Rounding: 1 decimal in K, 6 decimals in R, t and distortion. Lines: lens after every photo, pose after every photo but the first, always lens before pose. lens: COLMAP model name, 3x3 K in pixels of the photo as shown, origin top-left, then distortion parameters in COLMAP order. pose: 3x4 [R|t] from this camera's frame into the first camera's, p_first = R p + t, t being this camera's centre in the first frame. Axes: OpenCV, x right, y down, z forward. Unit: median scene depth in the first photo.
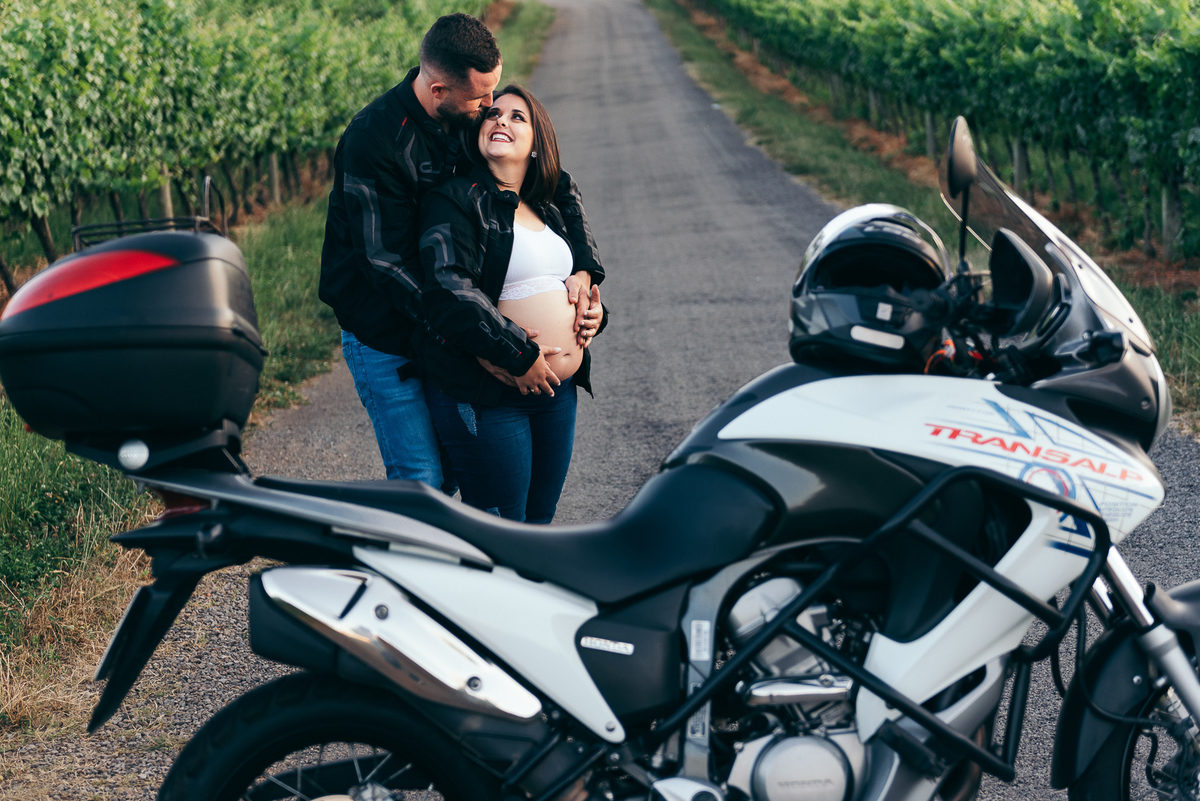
lens RADIAL K [[2219.7, 0, 600.0], [0, 2219.7, 400.5], [0, 0, 1]] dist [0.019196, 0.009253]
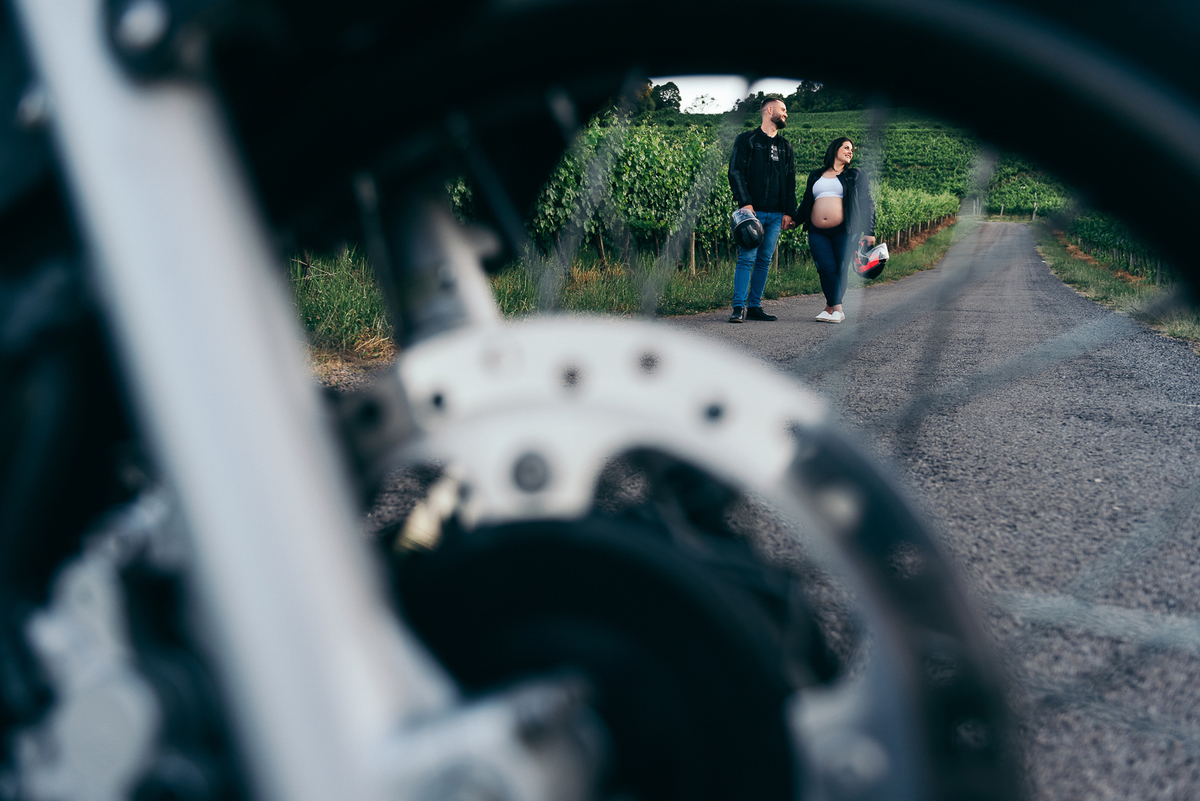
lens RADIAL K [[1004.8, 0, 600.0], [0, 1004.8, 400.5], [0, 0, 1]] dist [-0.014143, -0.005005]
pose [[0.923582, 0.130527, -0.360498, 0.059051], [-0.129900, 0.991184, 0.026085, 0.025258], [0.360724, 0.022737, 0.932395, 0.167286]]
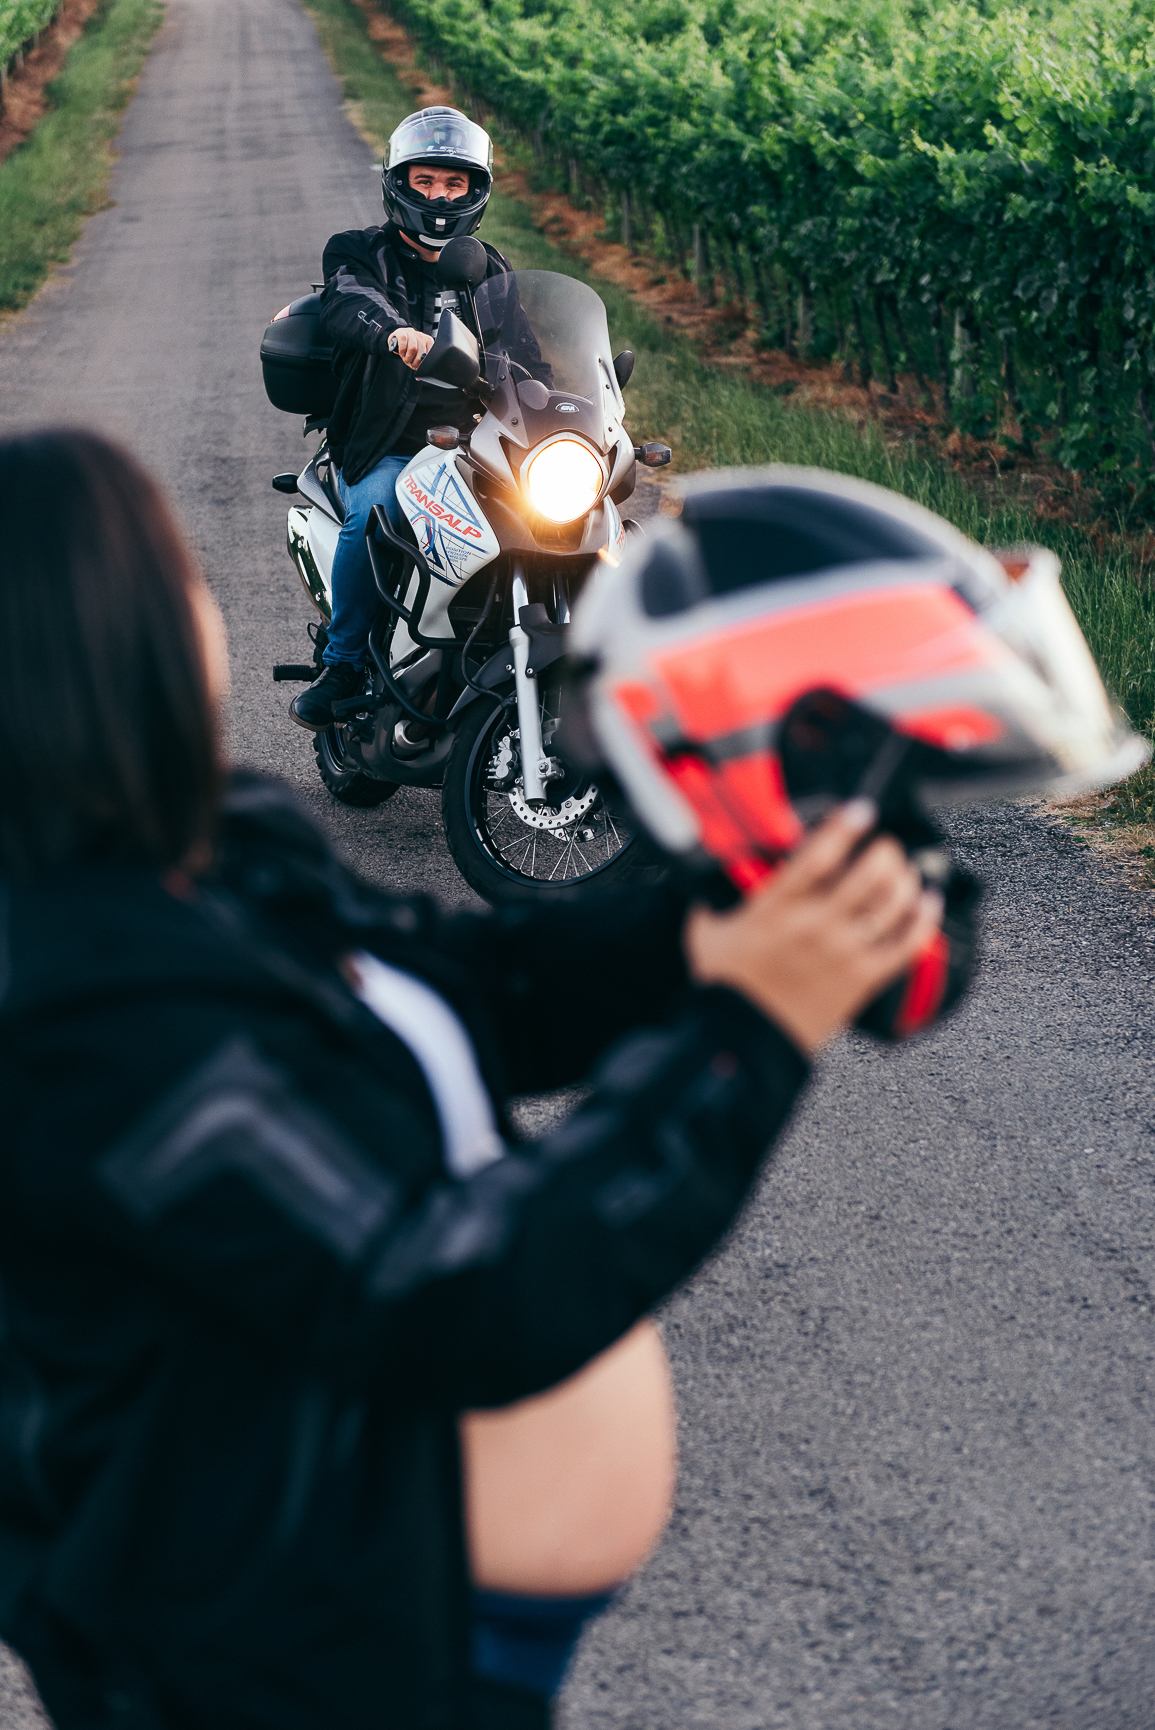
lens RADIAL K [[3583.8, 0, 574.0], [0, 3583.8, 832.4], [0, 0, 1]] dist [-0.026830, -0.430391]
pose [[0.995110, 0.018351, 0.097054, 0.014029], [-0.023671, 0.998263, 0.053948, 0.048535], [-0.095896, -0.055982, 0.993816, -0.435722]]
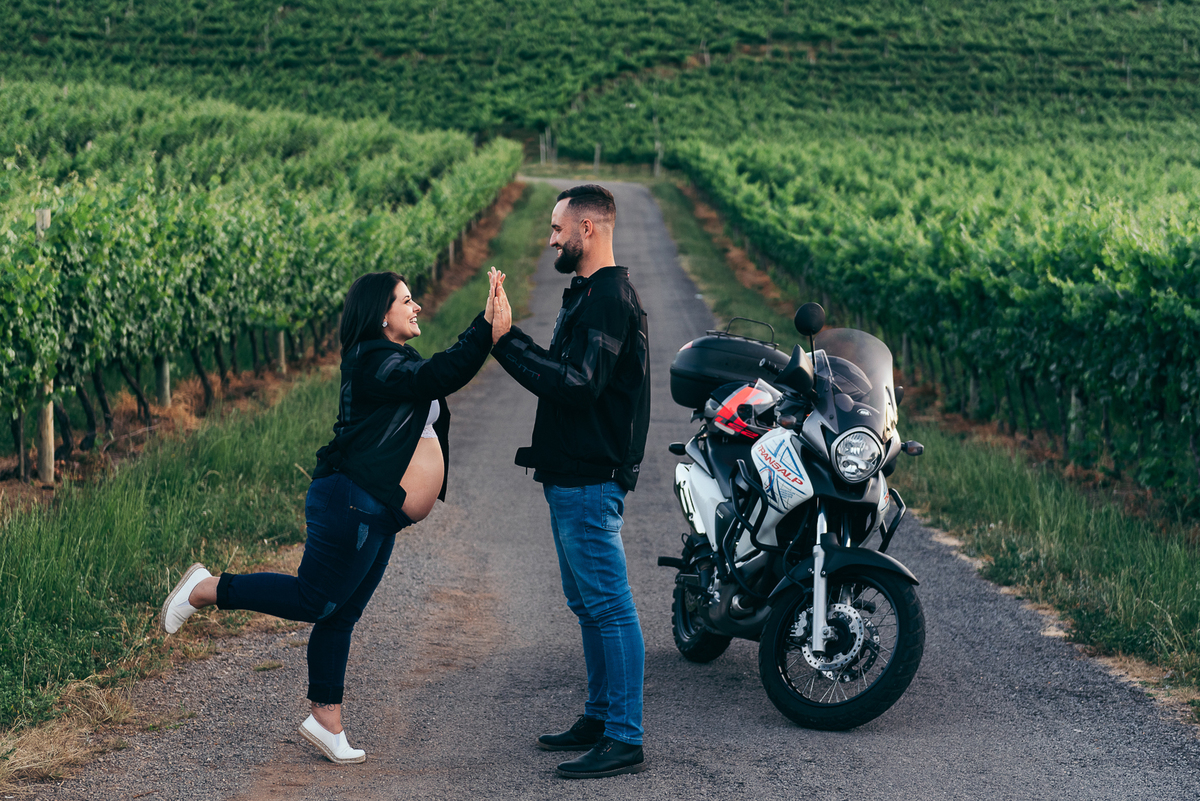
lens RADIAL K [[2343.1, 0, 561.4], [0, 2343.1, 435.1], [0, 0, 1]] dist [-0.012423, -0.245164]
pose [[0.998067, 0.060332, -0.014885, 0.007847], [-0.061210, 0.995805, -0.068018, 0.058846], [0.010719, 0.068797, 0.997573, -0.466413]]
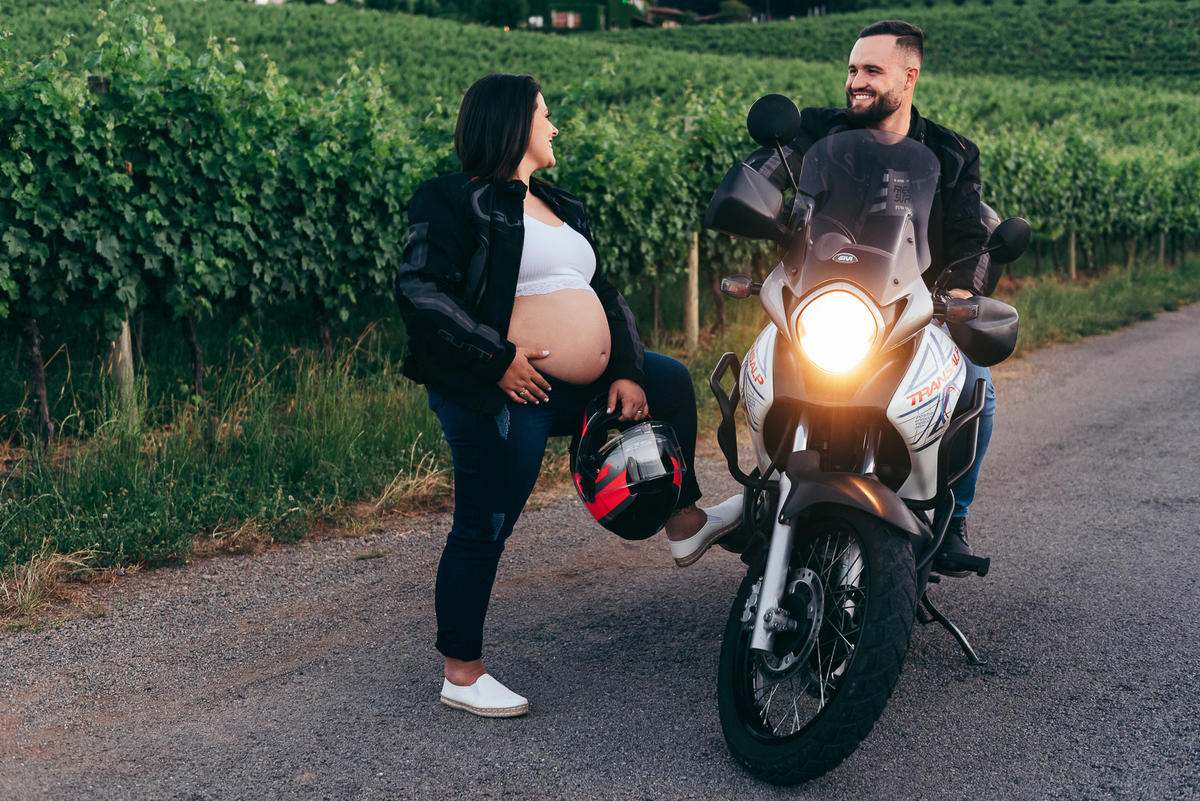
lens RADIAL K [[1545.8, 0, 600.0], [0, 1545.8, 400.5], [0, 0, 1]] dist [-0.006058, 0.003044]
pose [[0.855048, 0.117655, -0.505025, 0.109526], [-0.121998, 0.992225, 0.024605, 0.038976], [0.503994, 0.040574, 0.862754, -0.211640]]
